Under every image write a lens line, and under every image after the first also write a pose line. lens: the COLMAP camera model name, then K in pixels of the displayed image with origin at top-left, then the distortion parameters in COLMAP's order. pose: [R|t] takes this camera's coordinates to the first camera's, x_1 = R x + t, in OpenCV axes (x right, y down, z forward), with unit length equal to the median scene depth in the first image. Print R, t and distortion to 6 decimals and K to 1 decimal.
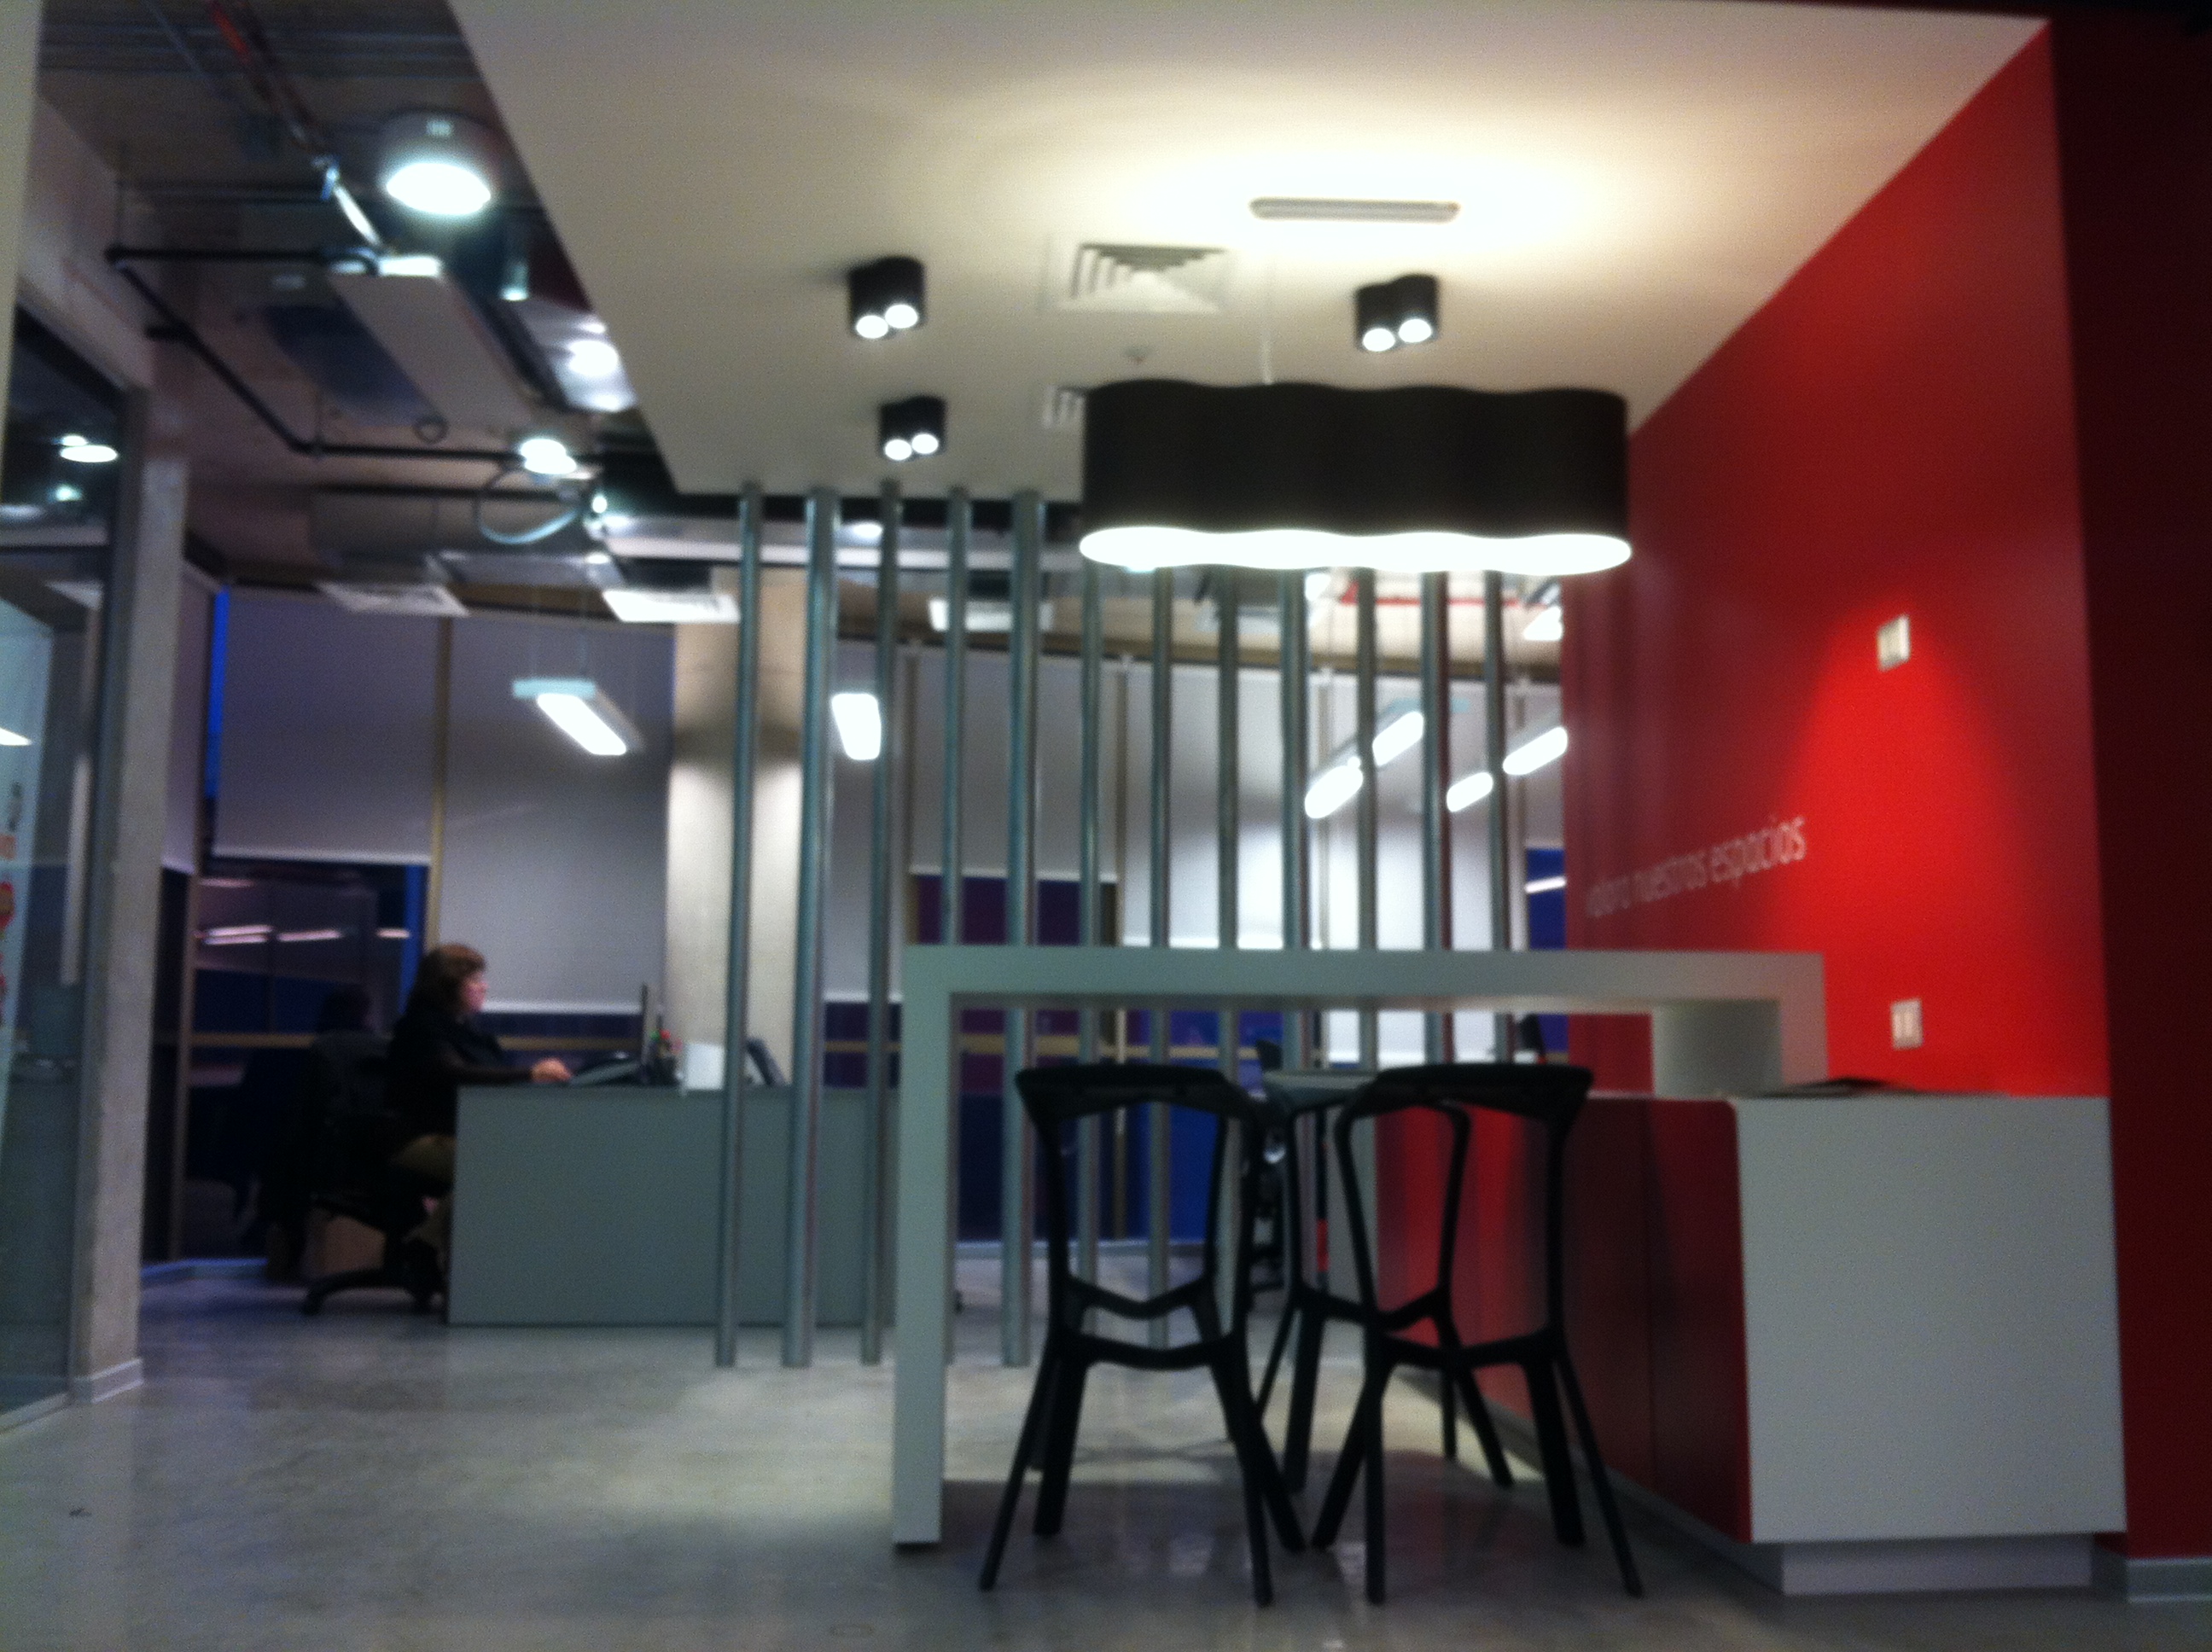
lens RADIAL K [[2169.4, 0, 1106.0], [0, 2169.4, 826.0], [0, 0, 1]] dist [0.040507, -0.180548]
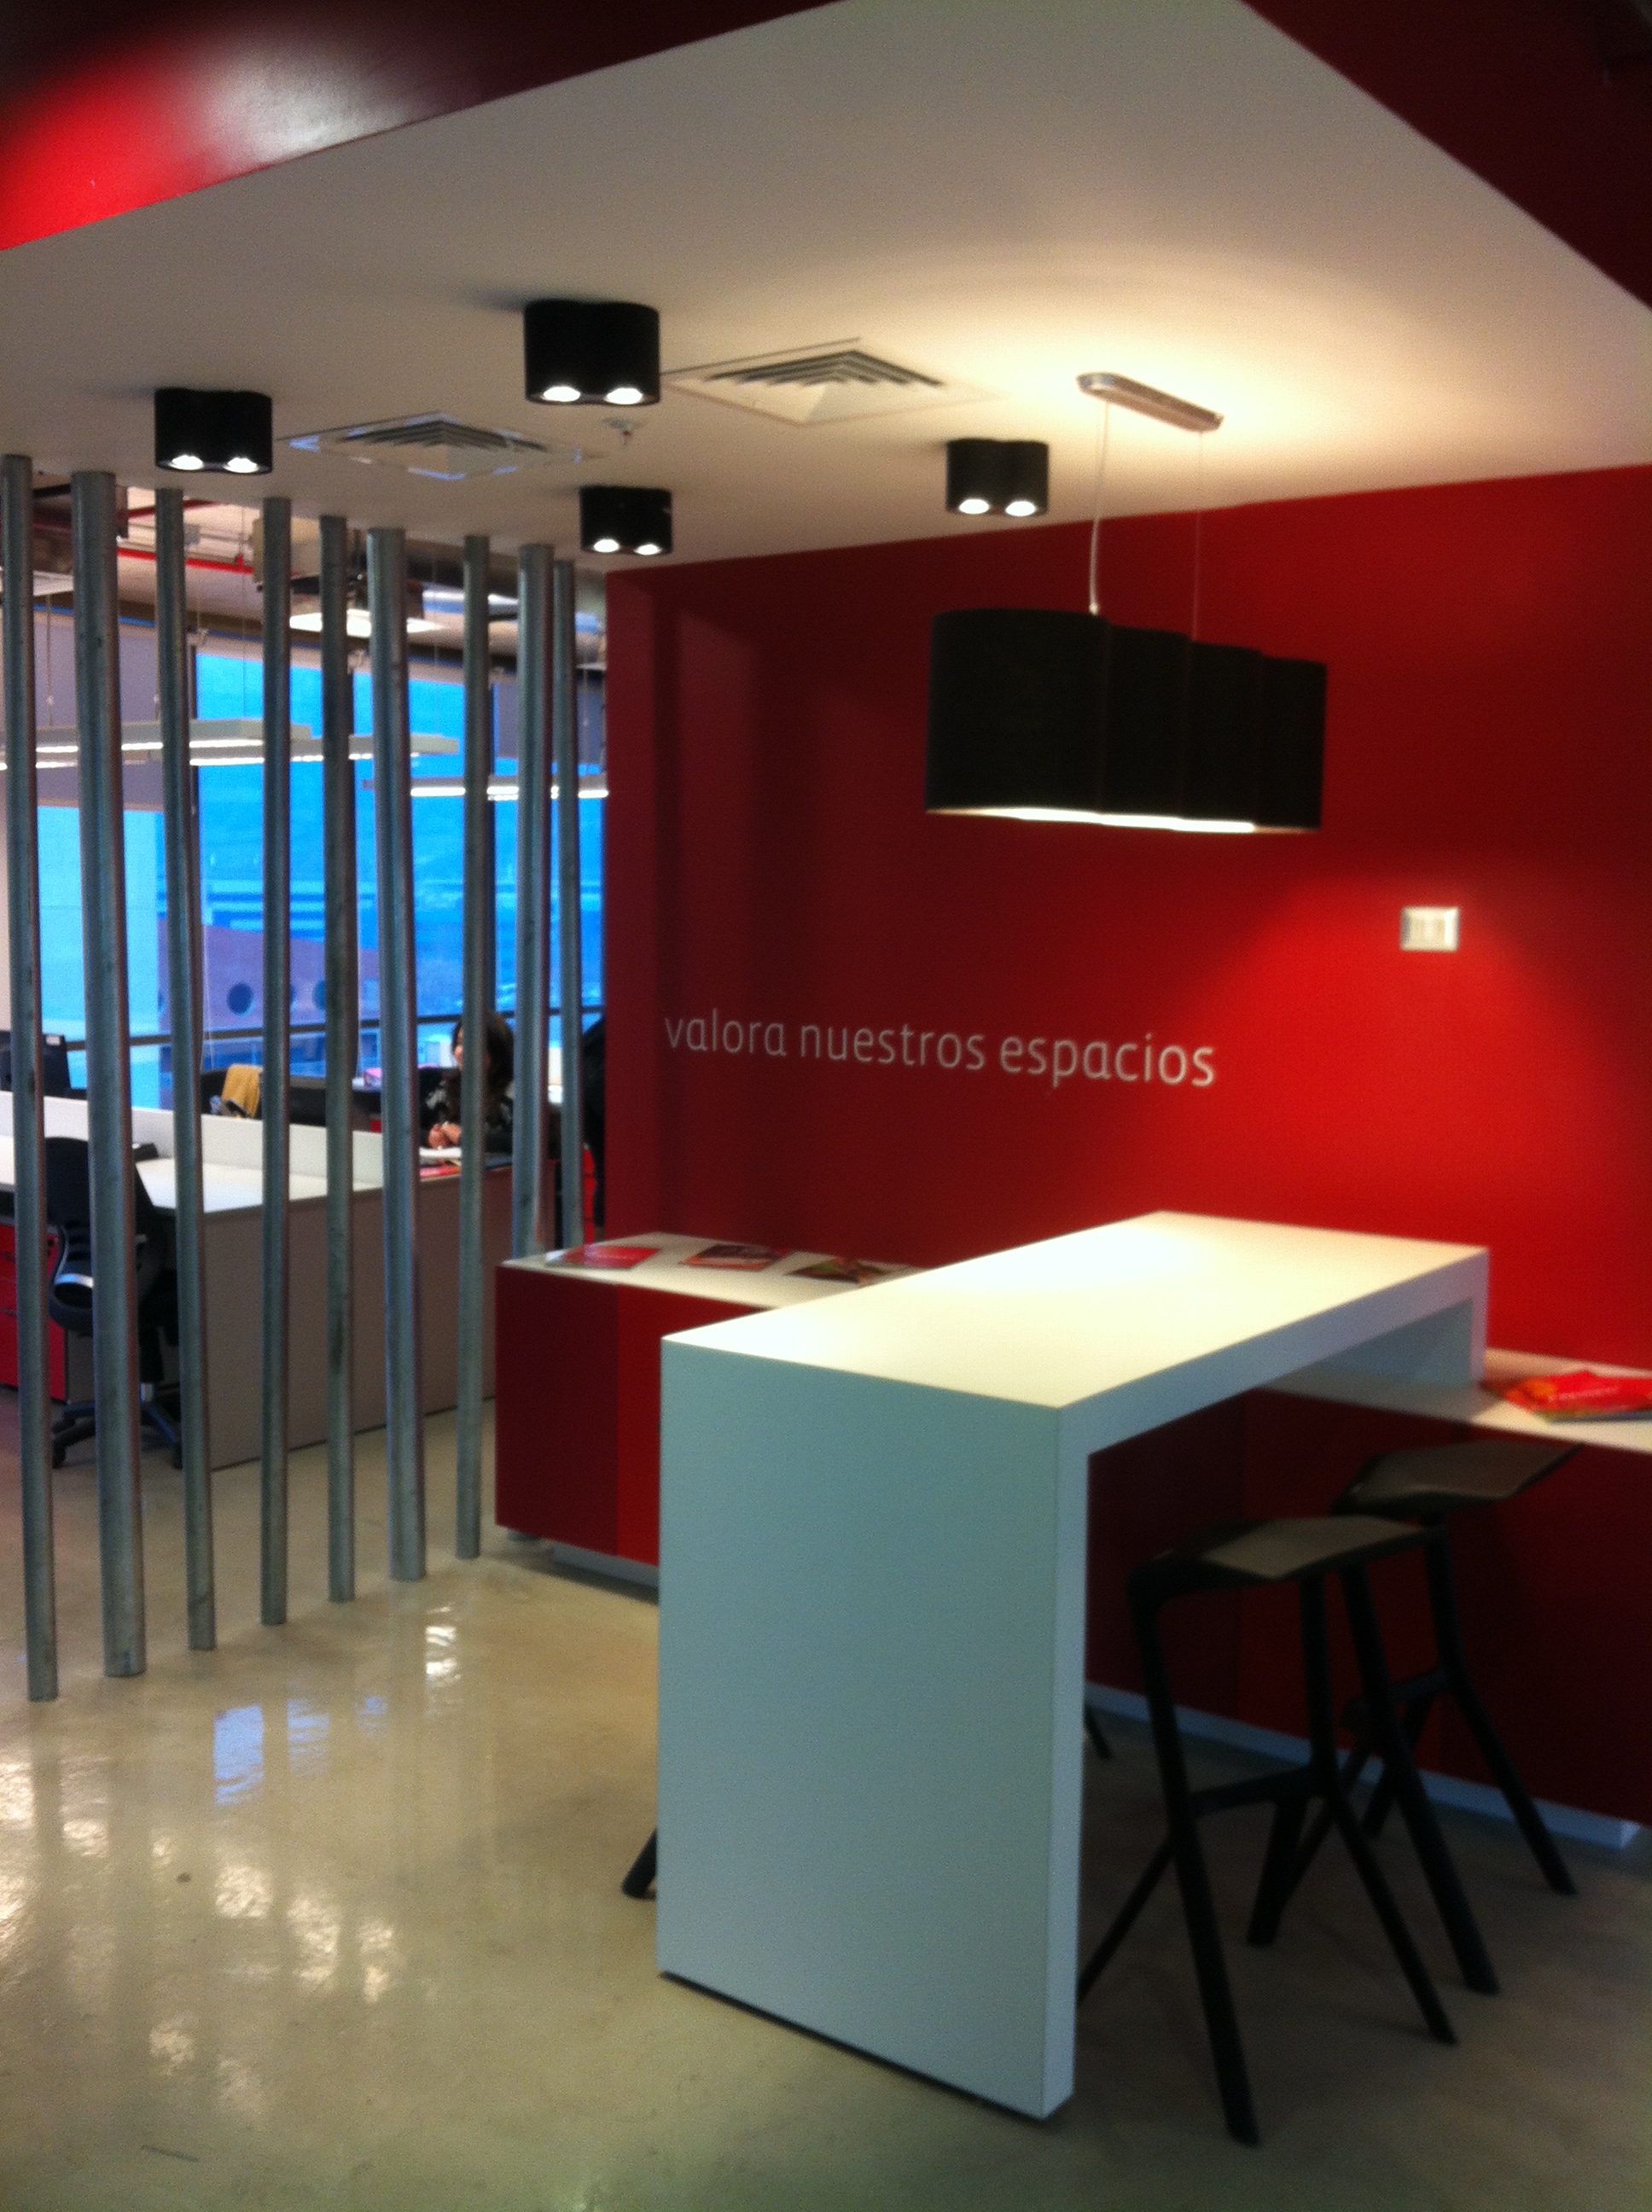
lens RADIAL K [[2169.4, 0, 826.0], [0, 2169.4, 1106.0], [0, 0, 1]] dist [0.040507, -0.180548]
pose [[0.647406, -0.083619, 0.757544, -0.585020], [-0.099125, 0.976282, 0.192477, -0.157336], [-0.755672, -0.199703, 0.623762, 0.483415]]
